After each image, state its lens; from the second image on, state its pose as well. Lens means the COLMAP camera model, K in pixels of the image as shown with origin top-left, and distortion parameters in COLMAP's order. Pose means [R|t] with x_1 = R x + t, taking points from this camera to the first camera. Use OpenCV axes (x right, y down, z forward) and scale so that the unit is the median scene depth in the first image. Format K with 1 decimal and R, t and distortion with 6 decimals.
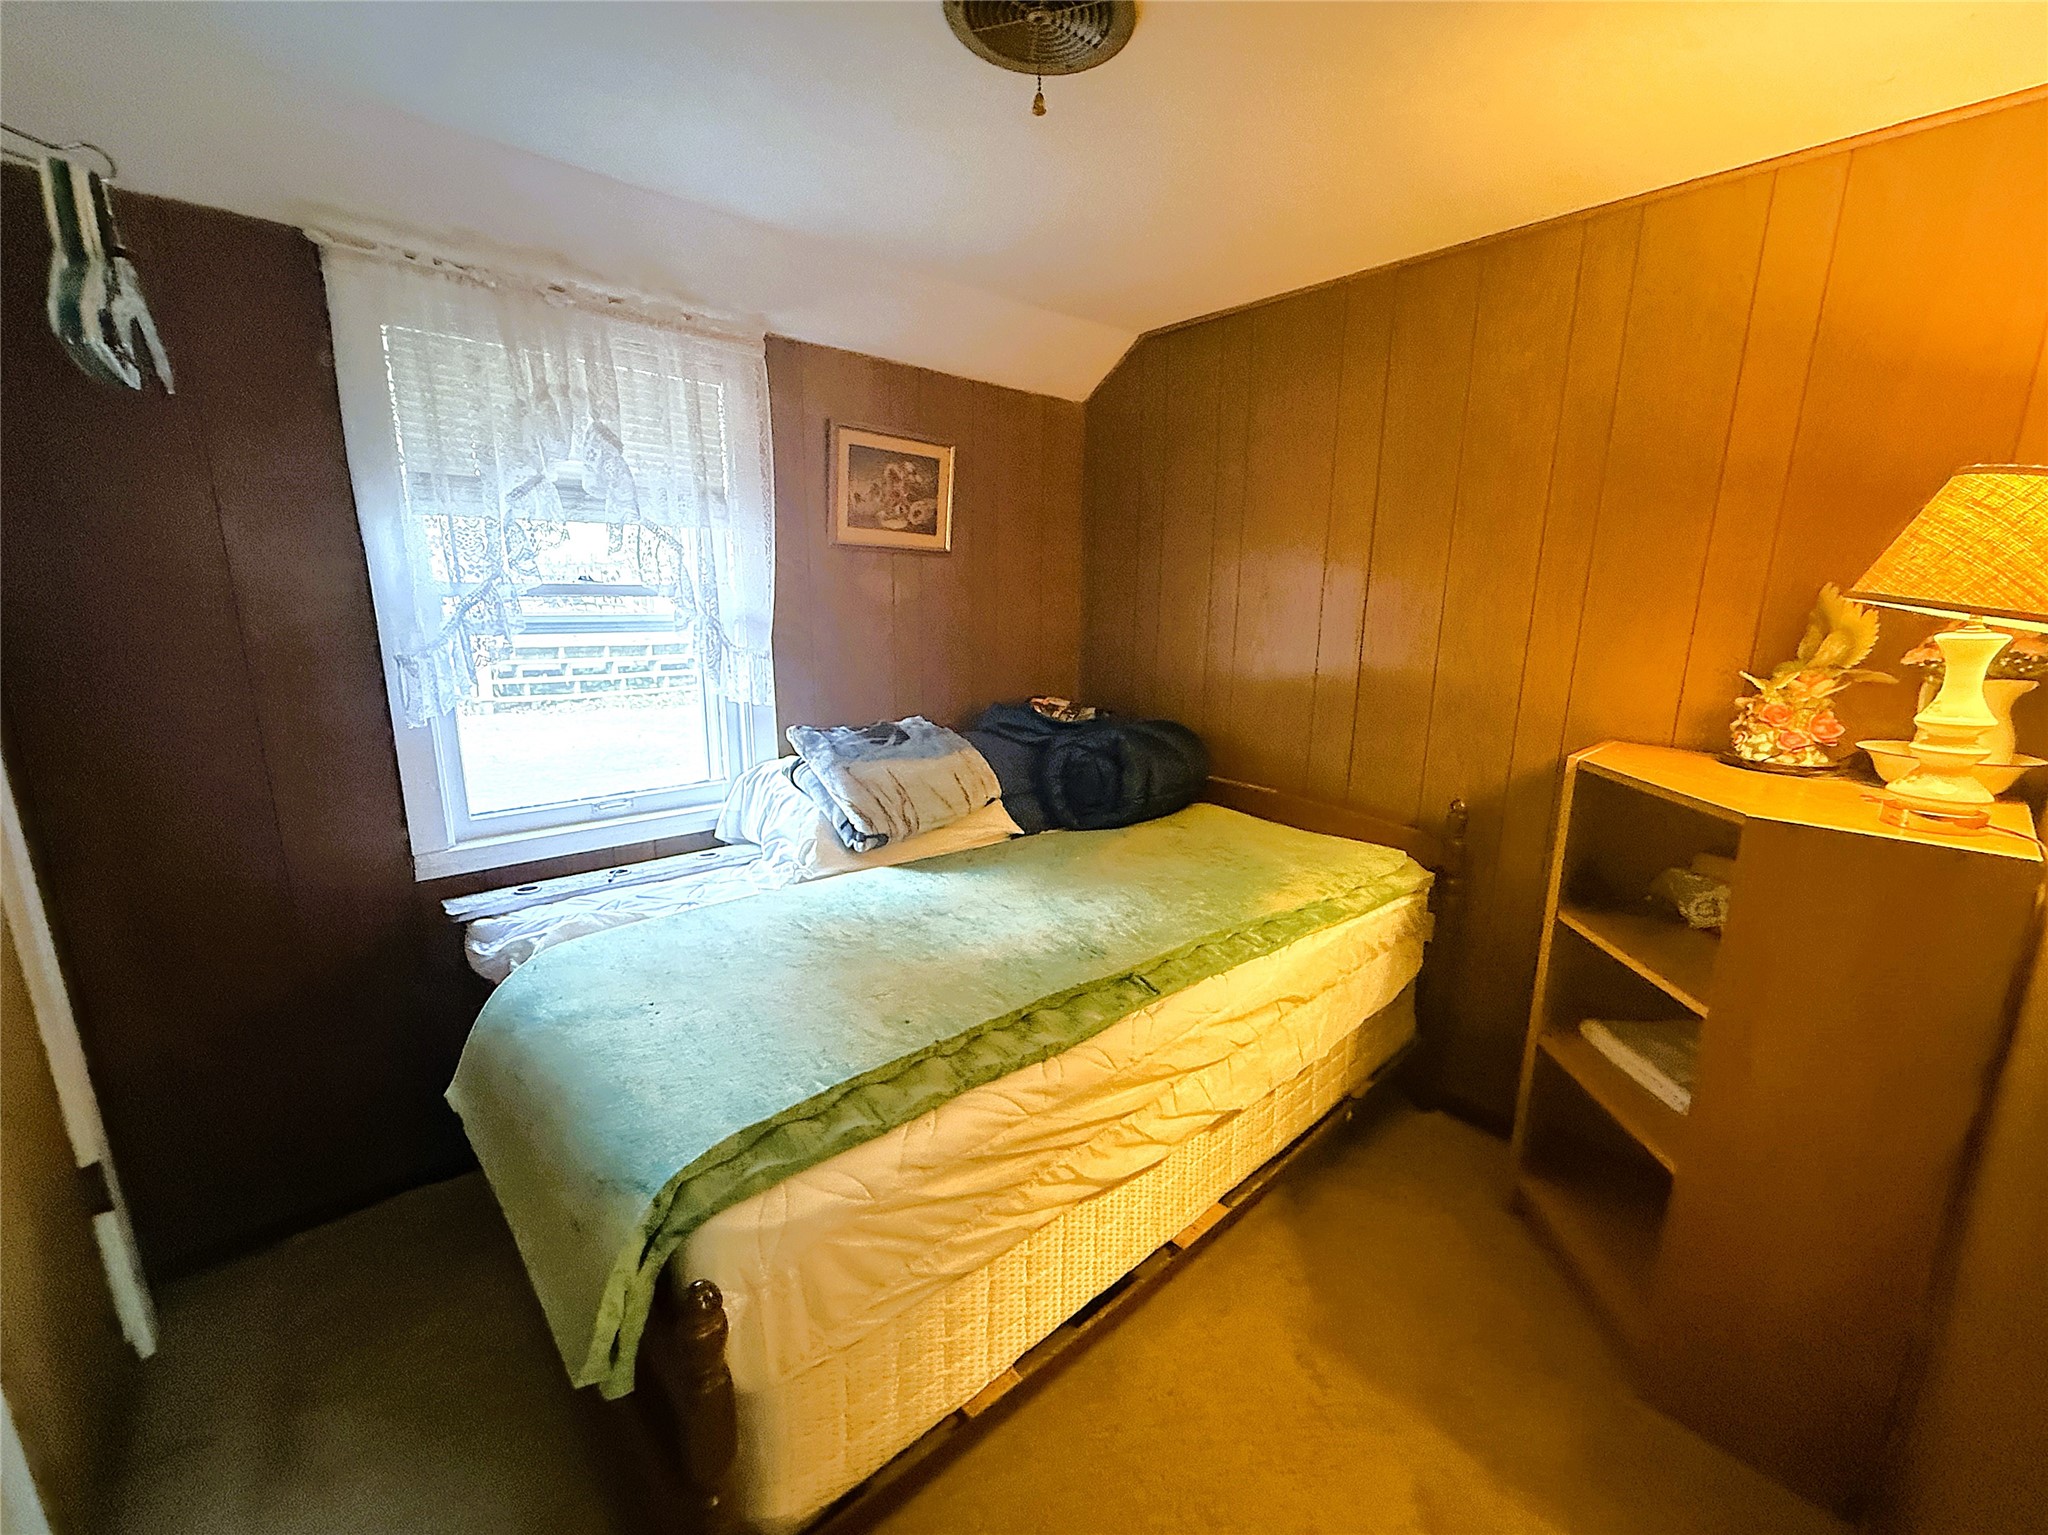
lens RADIAL K [[830.9, 0, 1017.4], [0, 830.9, 769.0], [0, 0, 1]] dist [-0.003855, 0.001157]
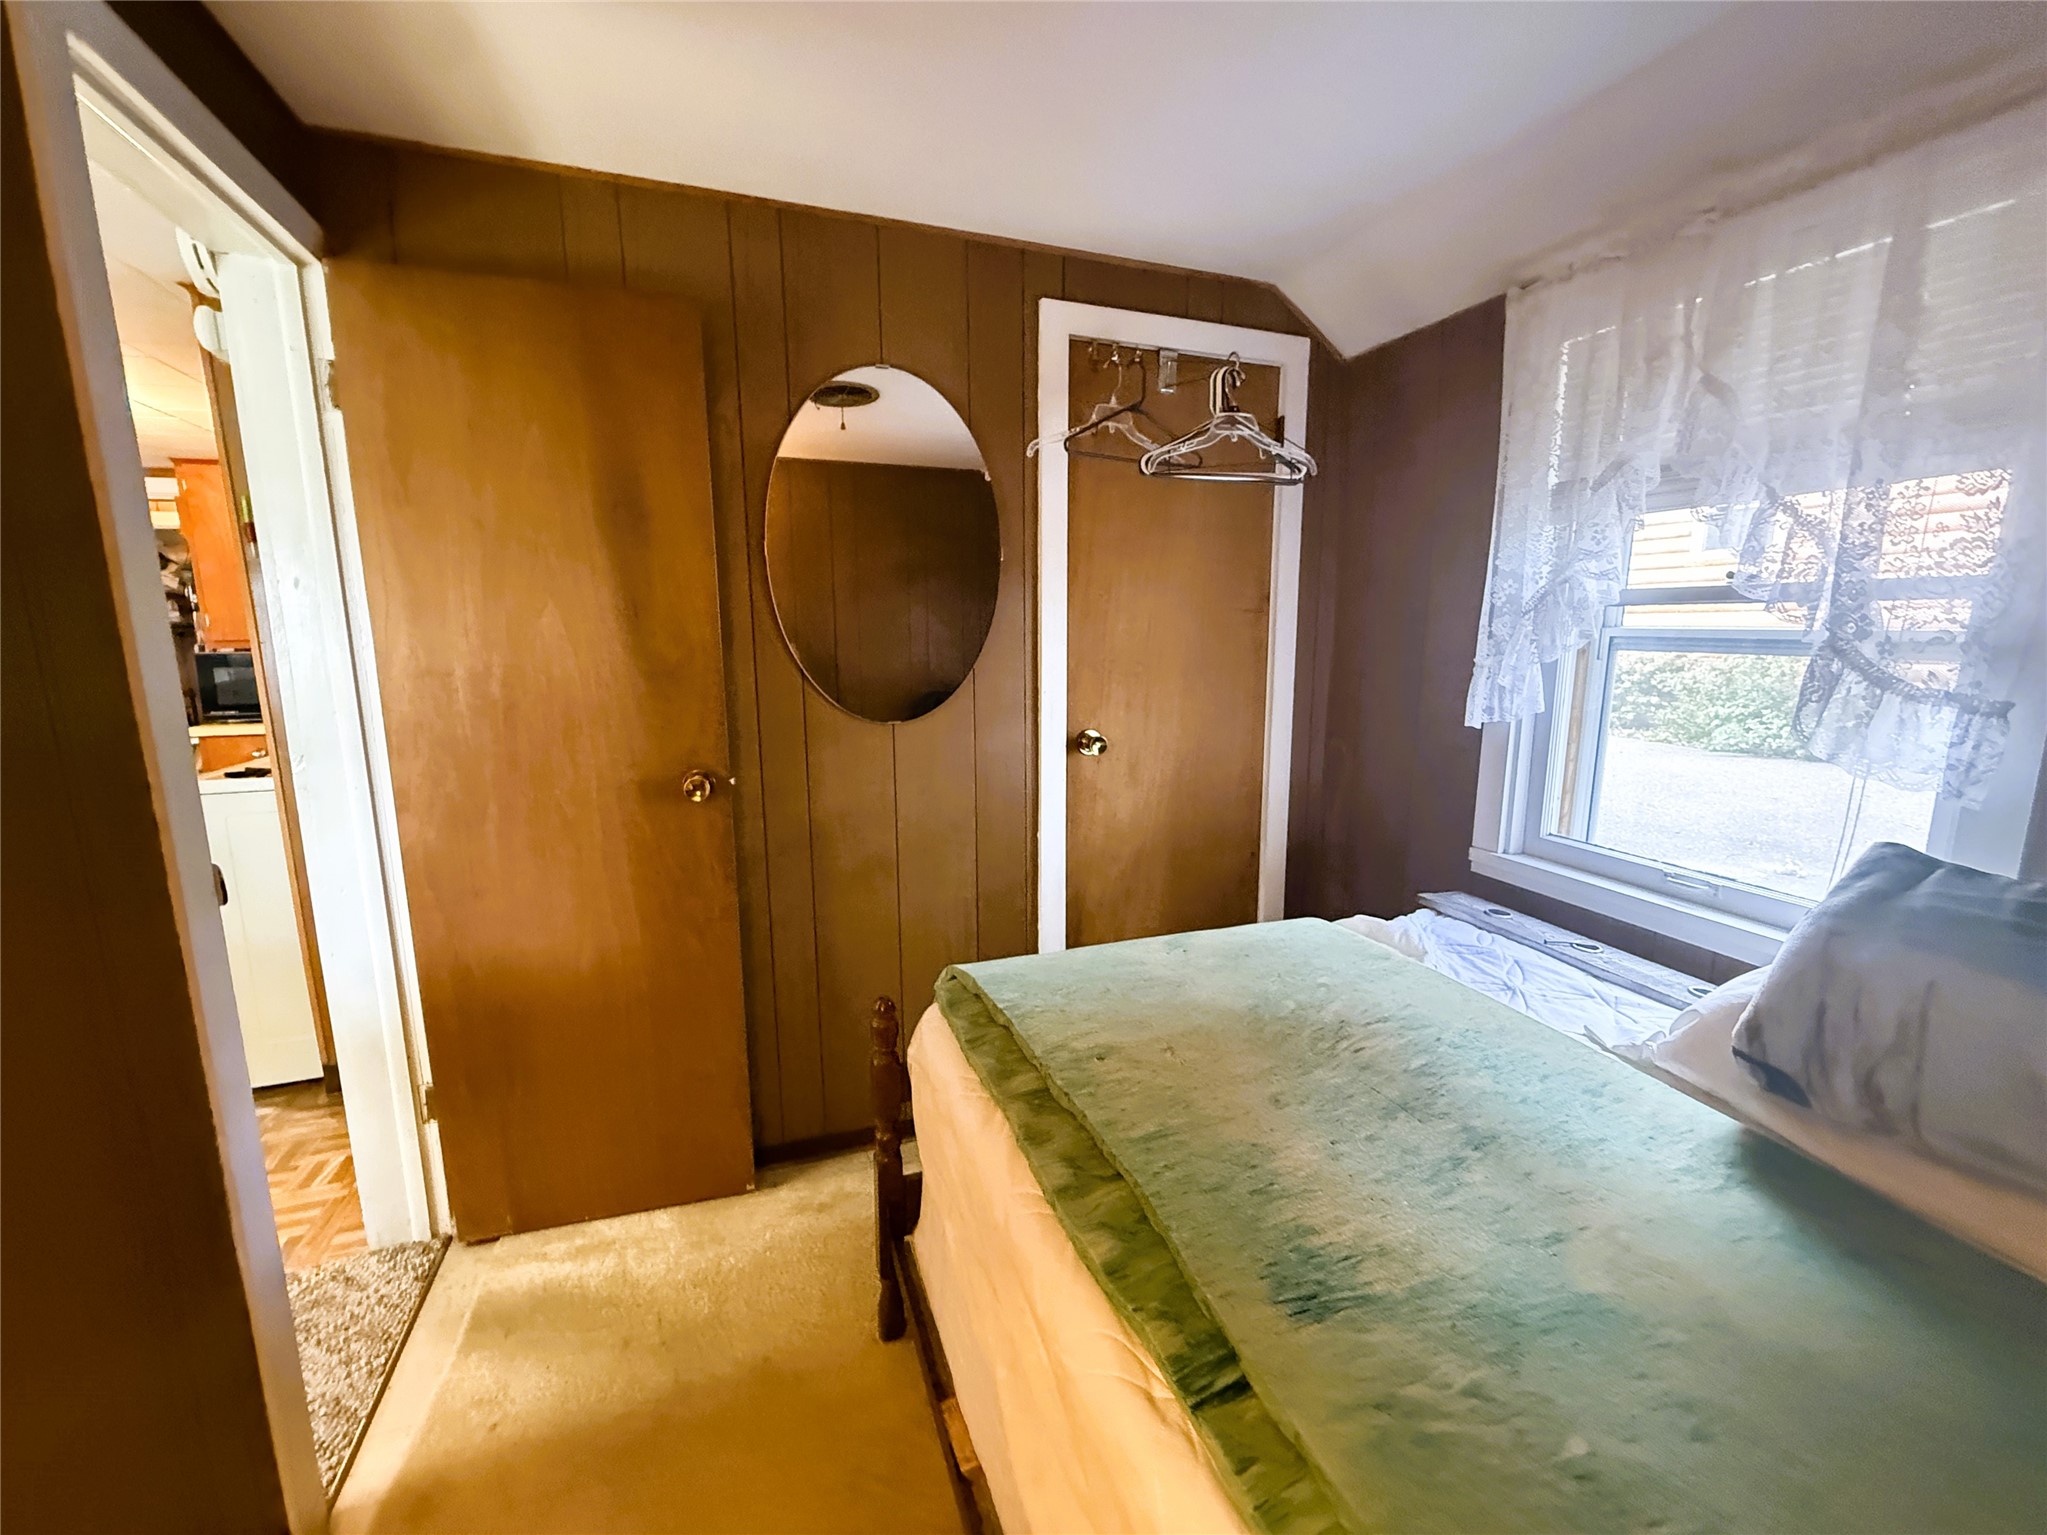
lens RADIAL K [[830.5, 0, 1028.2], [0, 830.5, 770.9], [0, 0, 1]] dist [-0.003855, 0.001157]
pose [[-0.366123, 0.150622, -0.918296, 0.460191], [-0.205998, 0.949213, 0.237824, -0.125233], [0.907479, 0.276240, -0.316501, 0.781532]]
